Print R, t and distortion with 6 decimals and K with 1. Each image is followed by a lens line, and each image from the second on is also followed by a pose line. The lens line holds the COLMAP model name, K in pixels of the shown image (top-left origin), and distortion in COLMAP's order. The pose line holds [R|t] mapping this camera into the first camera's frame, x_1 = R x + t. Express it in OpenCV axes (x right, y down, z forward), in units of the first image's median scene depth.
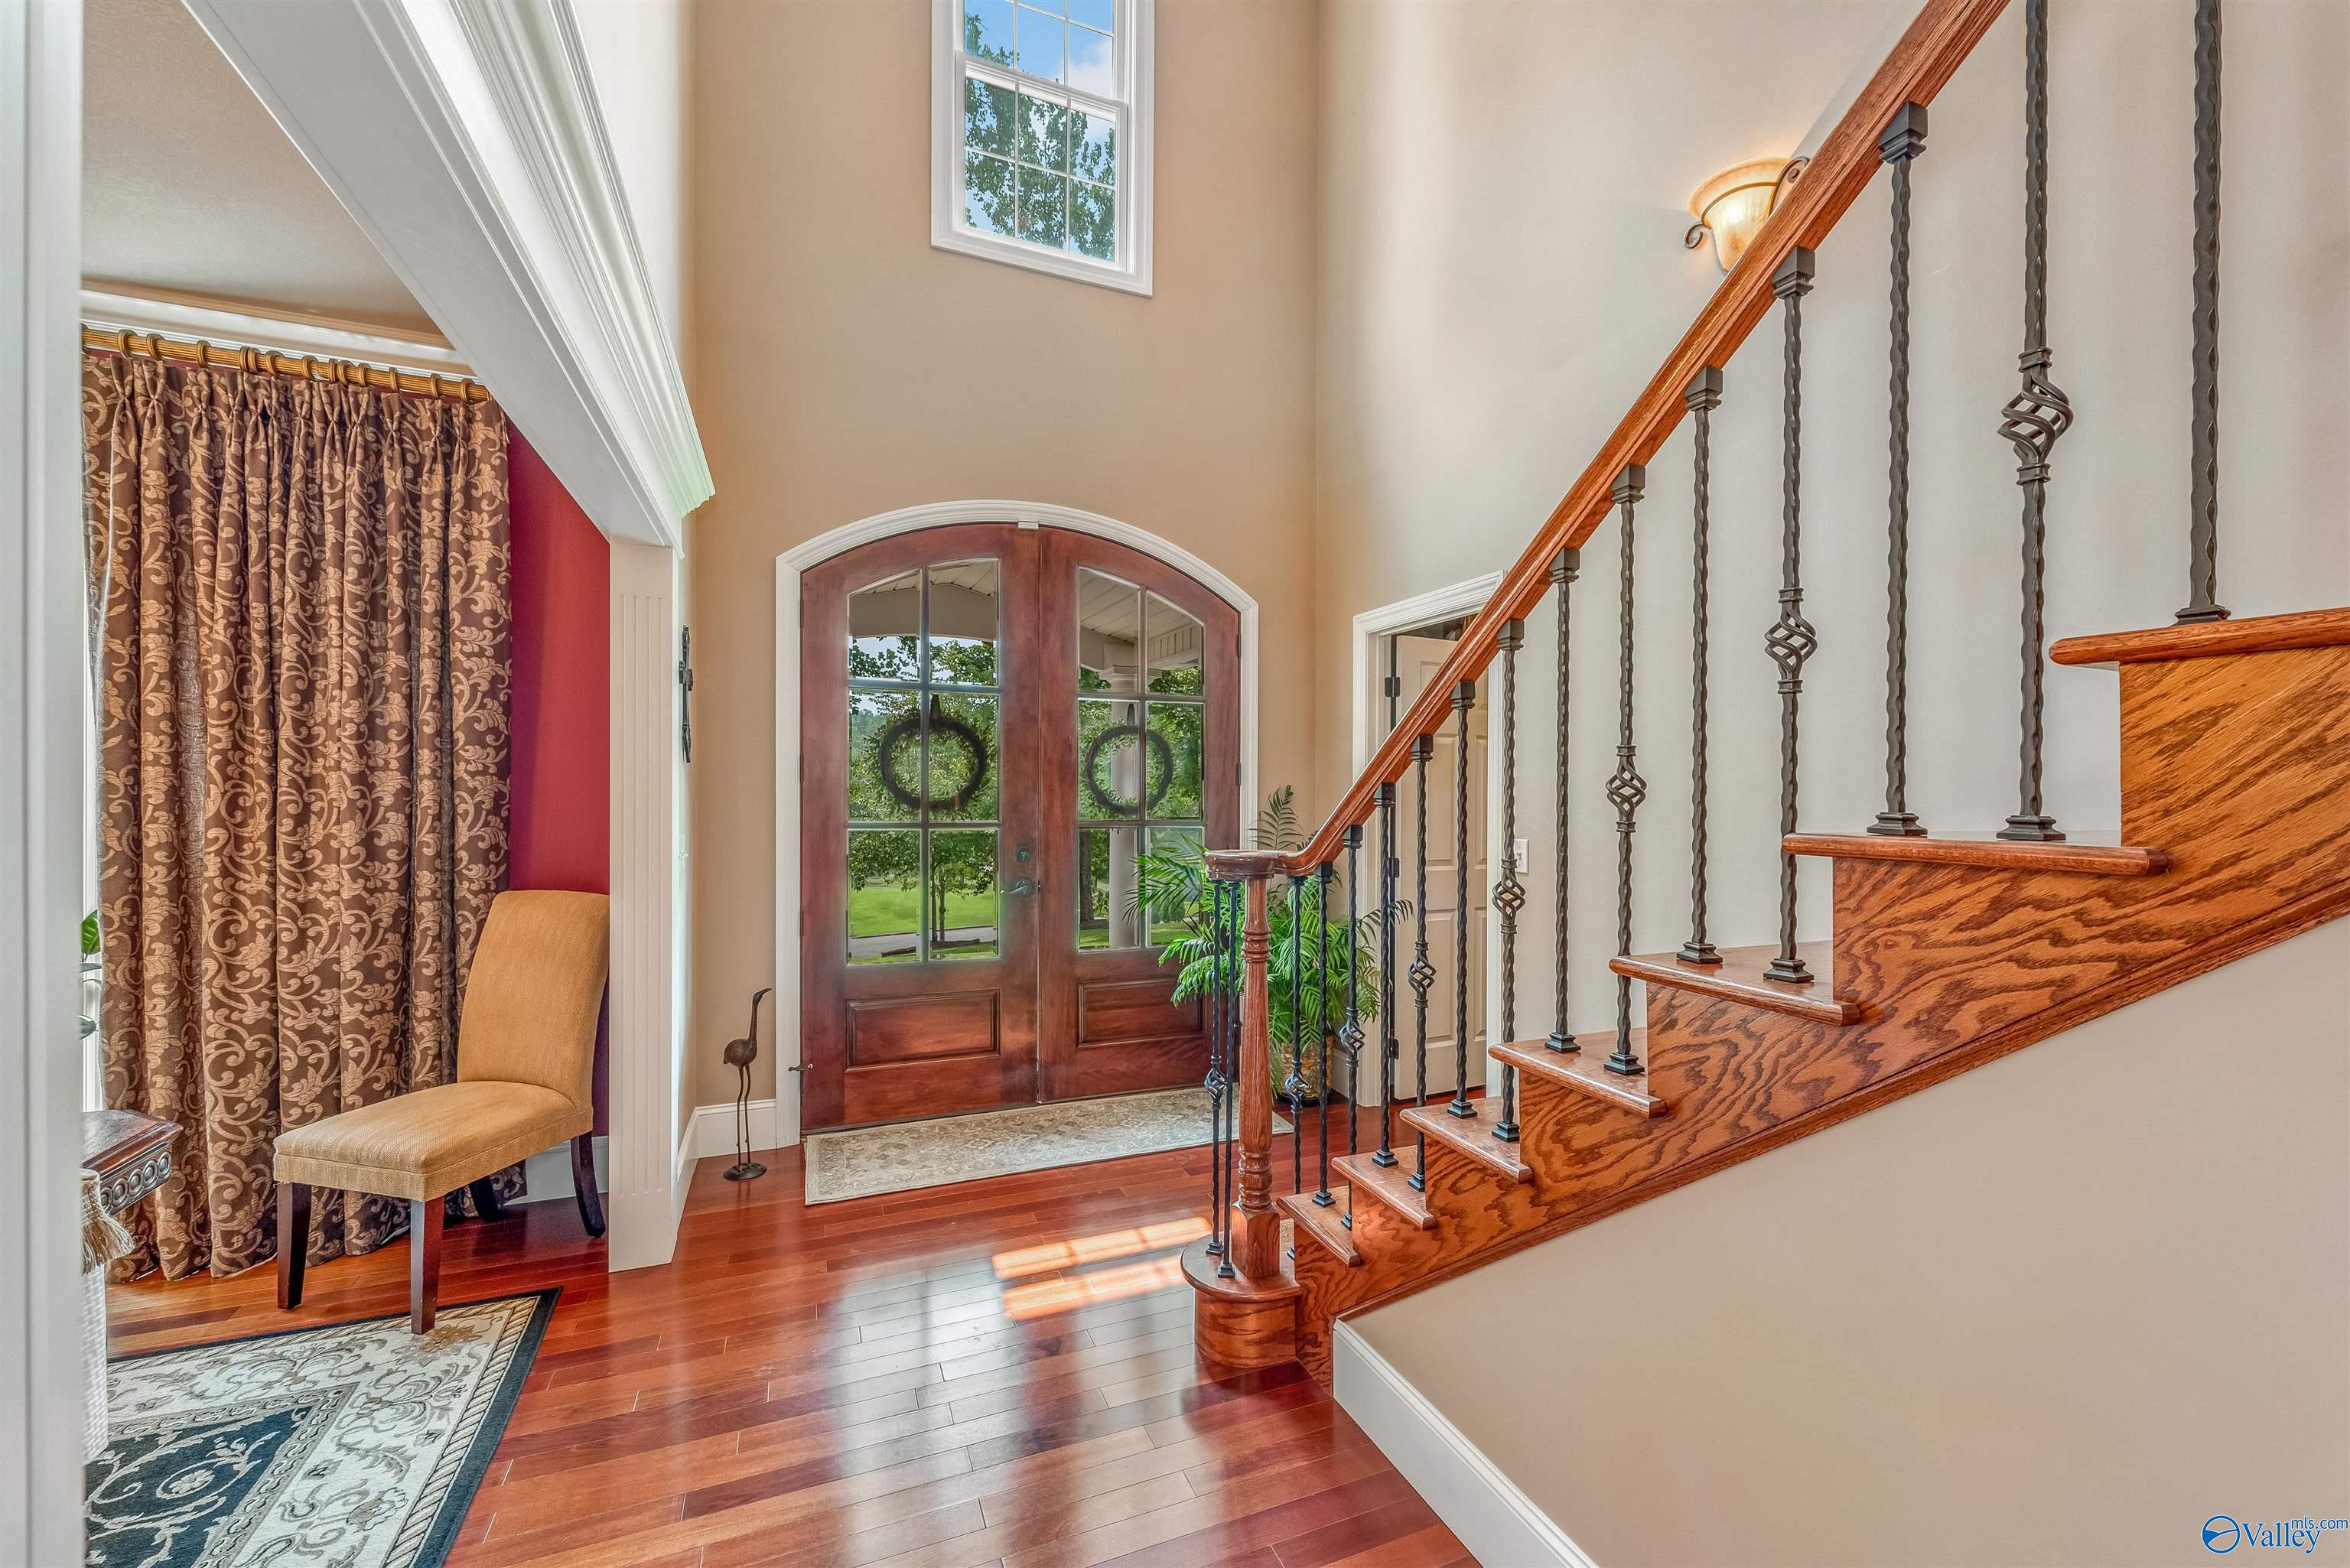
lens RADIAL K [[938.8, 0, 1192.7], [0, 938.8, 795.5], [0, 0, 1]] dist [0.004754, -0.002354]
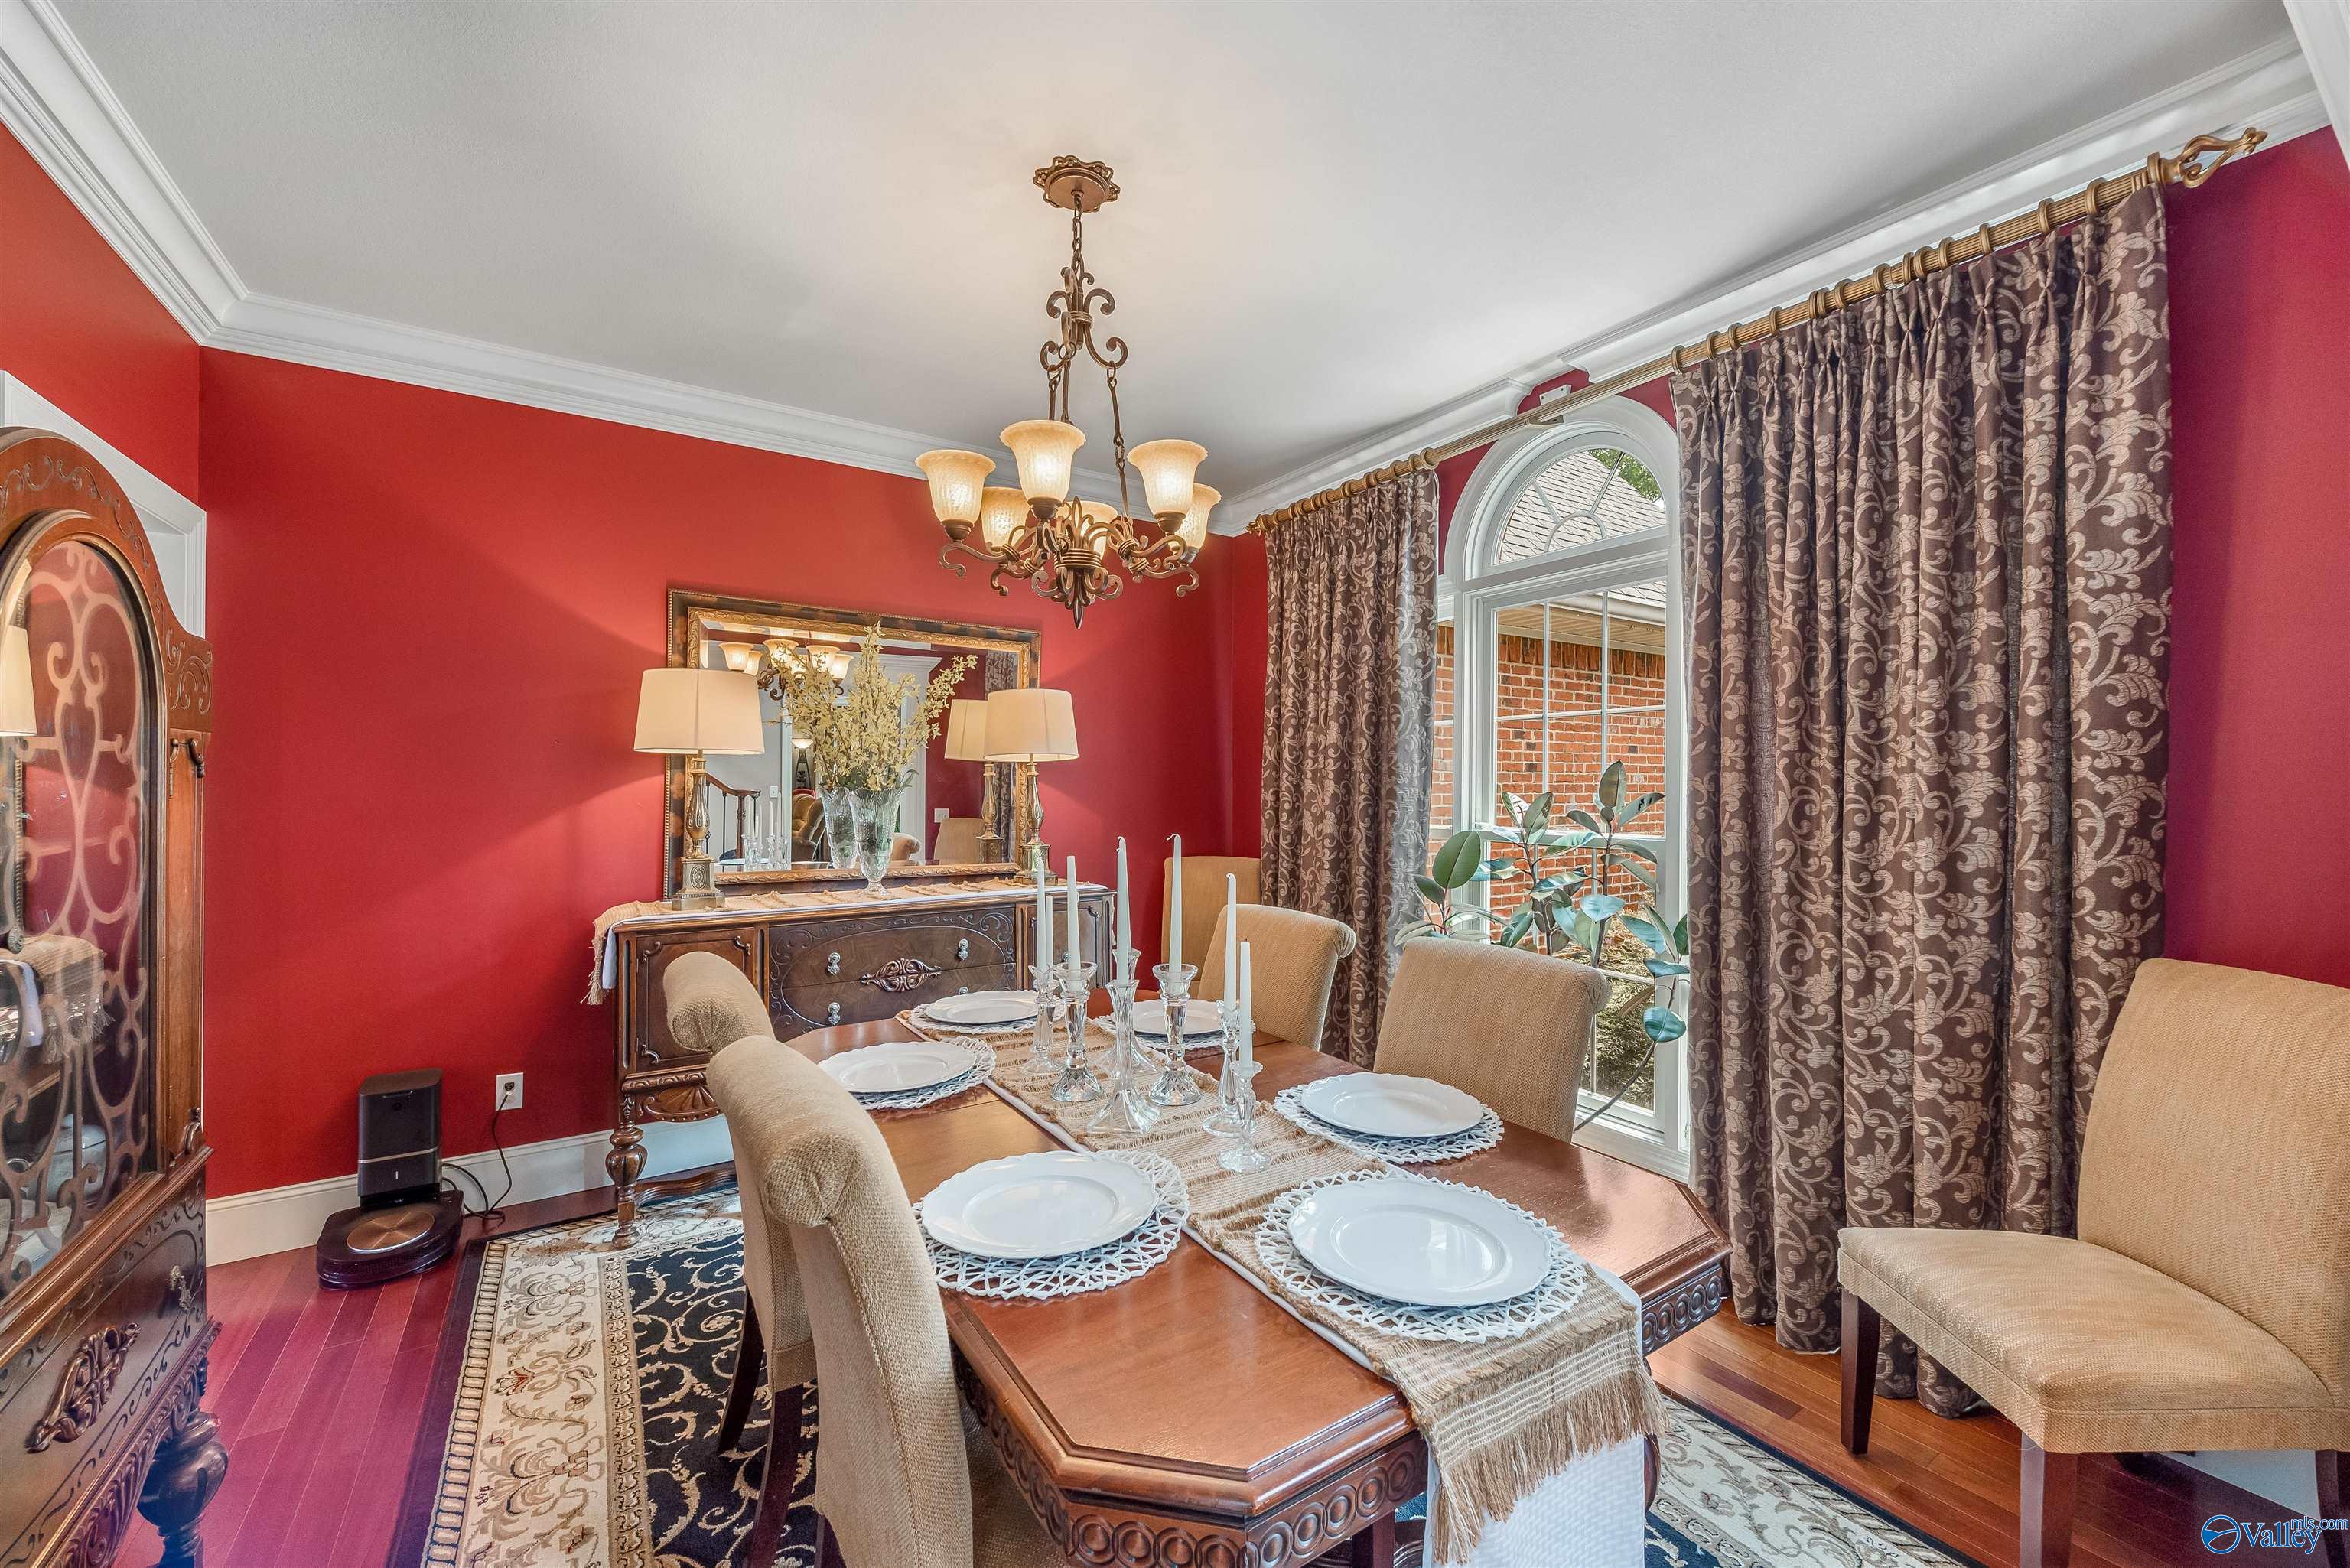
lens RADIAL K [[938.8, 0, 1187.6], [0, 938.8, 795.4], [0, 0, 1]] dist [0.004754, -0.002354]
pose [[0.190766, -0.000222, -0.981635, -0.257523], [-0.006481, 0.999978, -0.001486, -0.002238], [0.981614, 0.006646, 0.190761, 0.262170]]
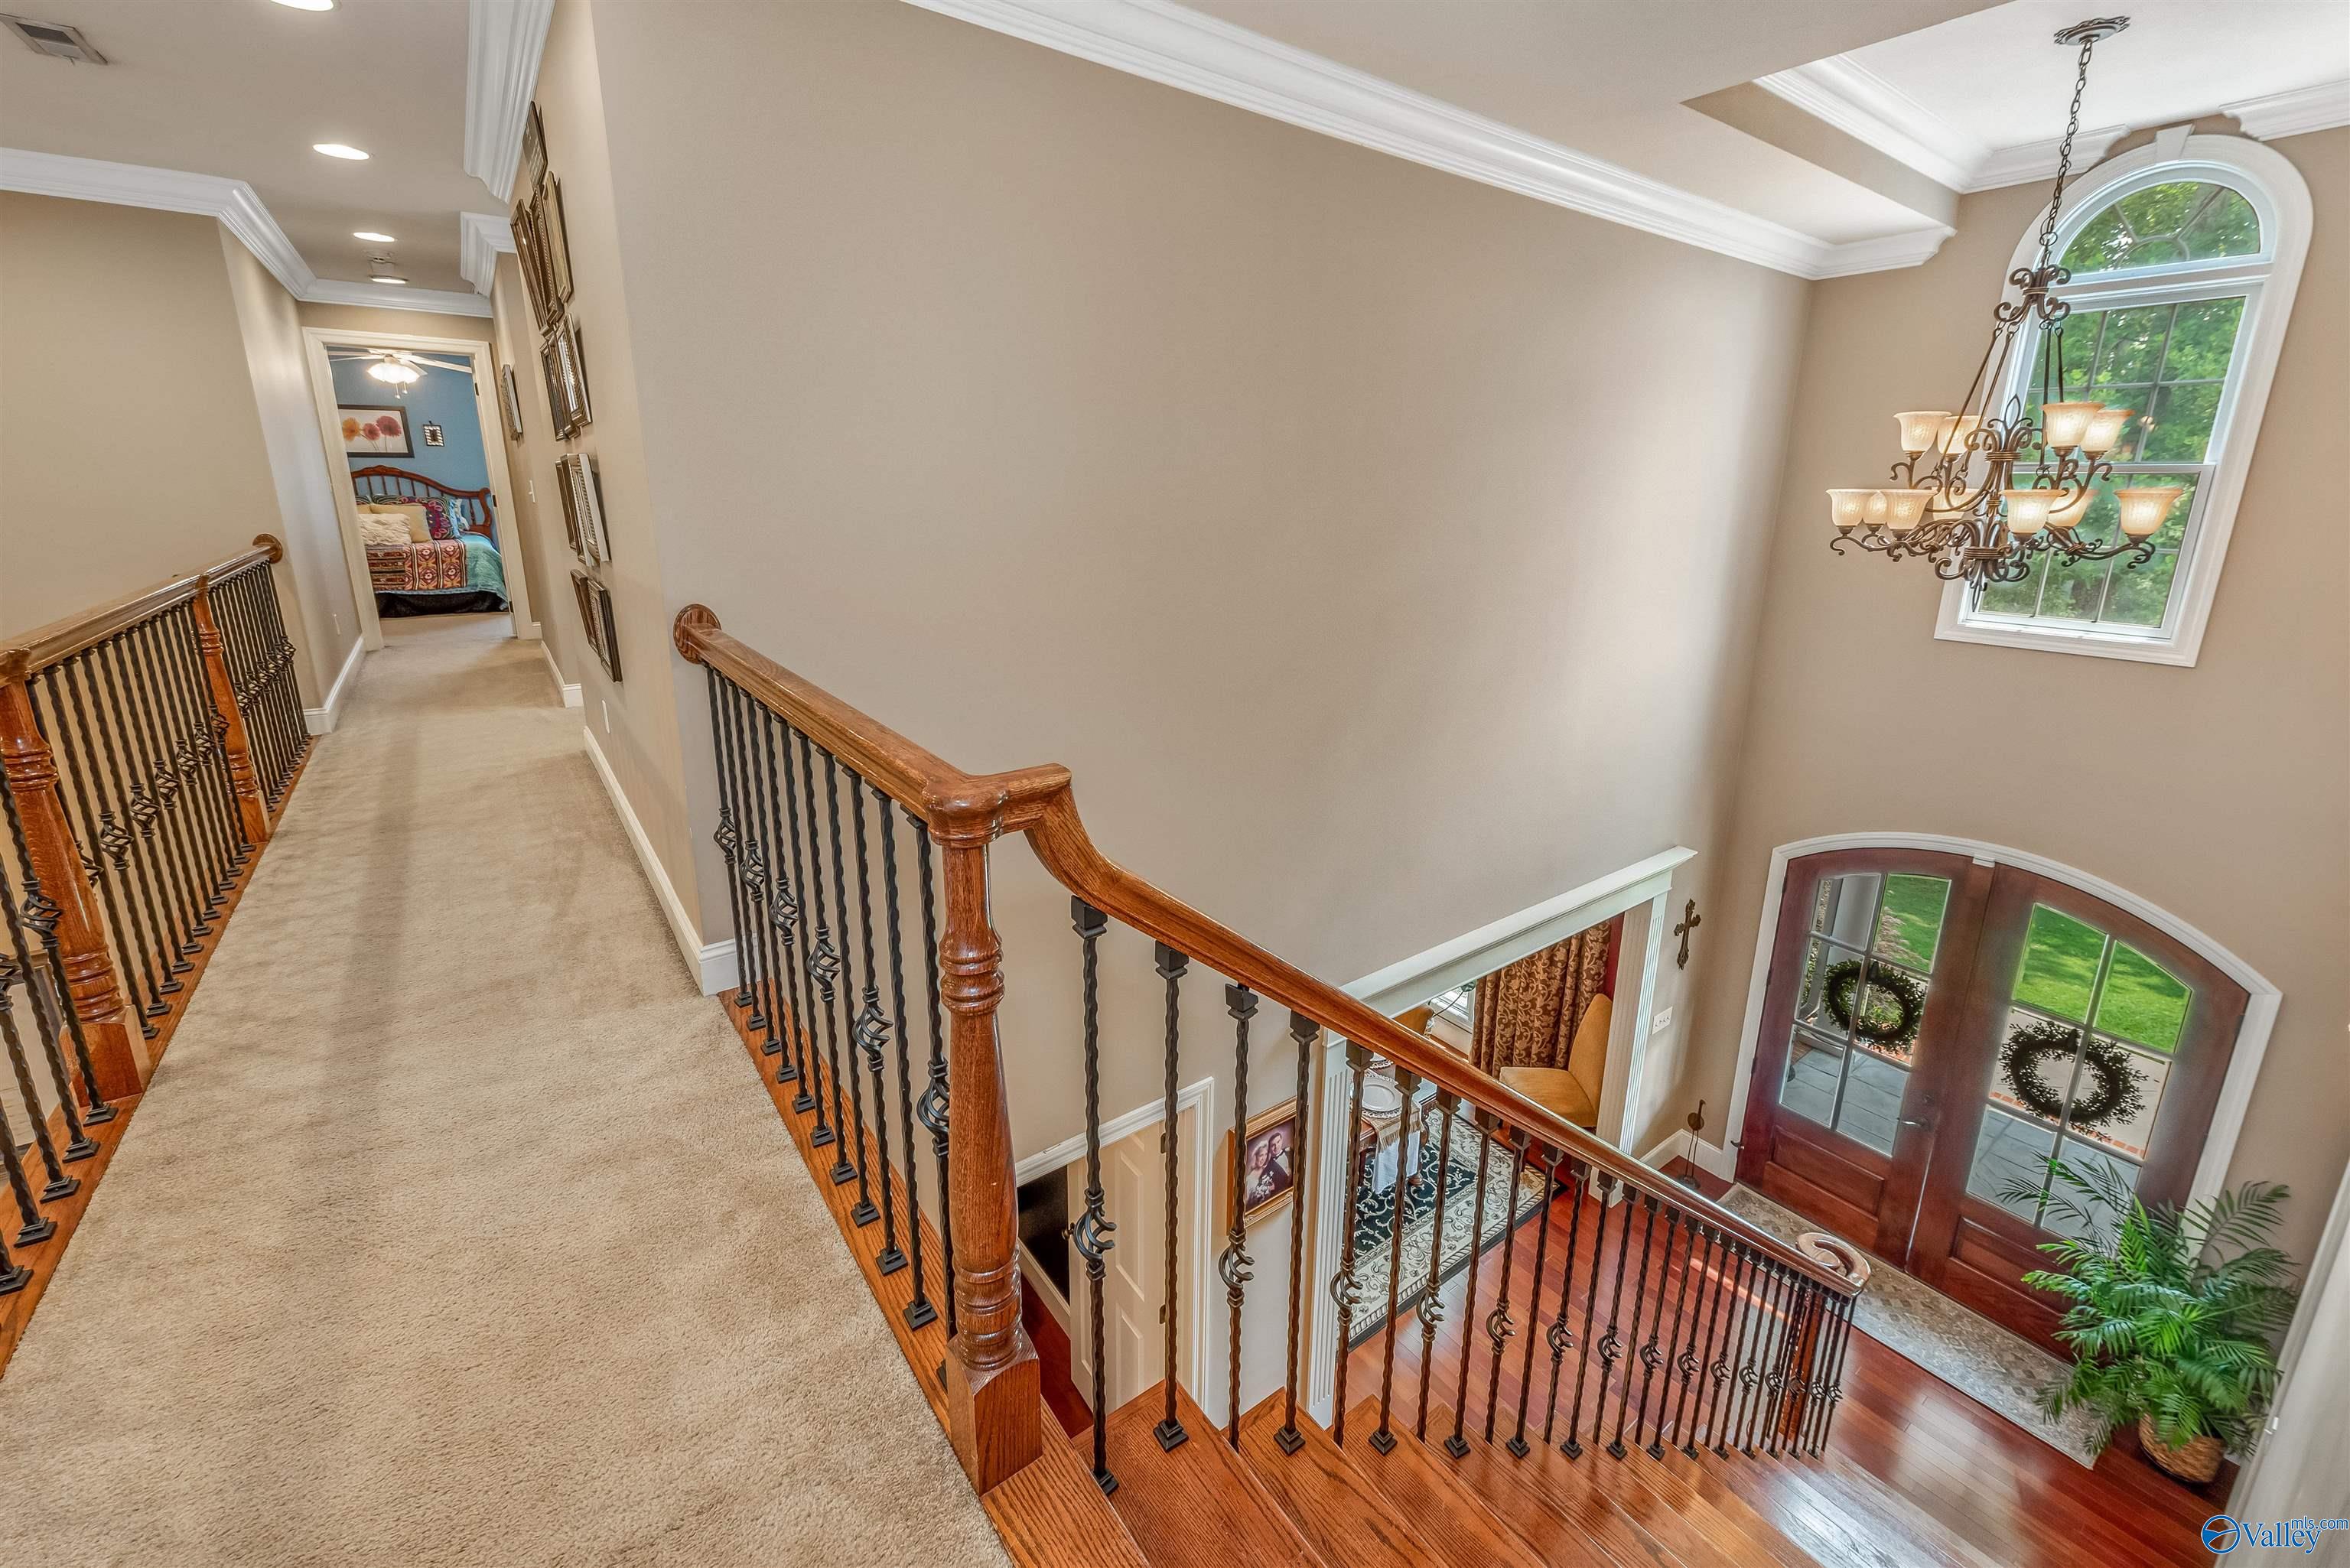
lens RADIAL K [[938.8, 0, 1196.1], [0, 938.8, 742.0], [0, 0, 1]] dist [0.004754, -0.002354]
pose [[0.240668, 0.231546, -0.942584, 0.975541], [-0.013856, 0.971849, 0.235197, -1.008097], [0.970509, -0.043544, 0.237101, -0.373554]]
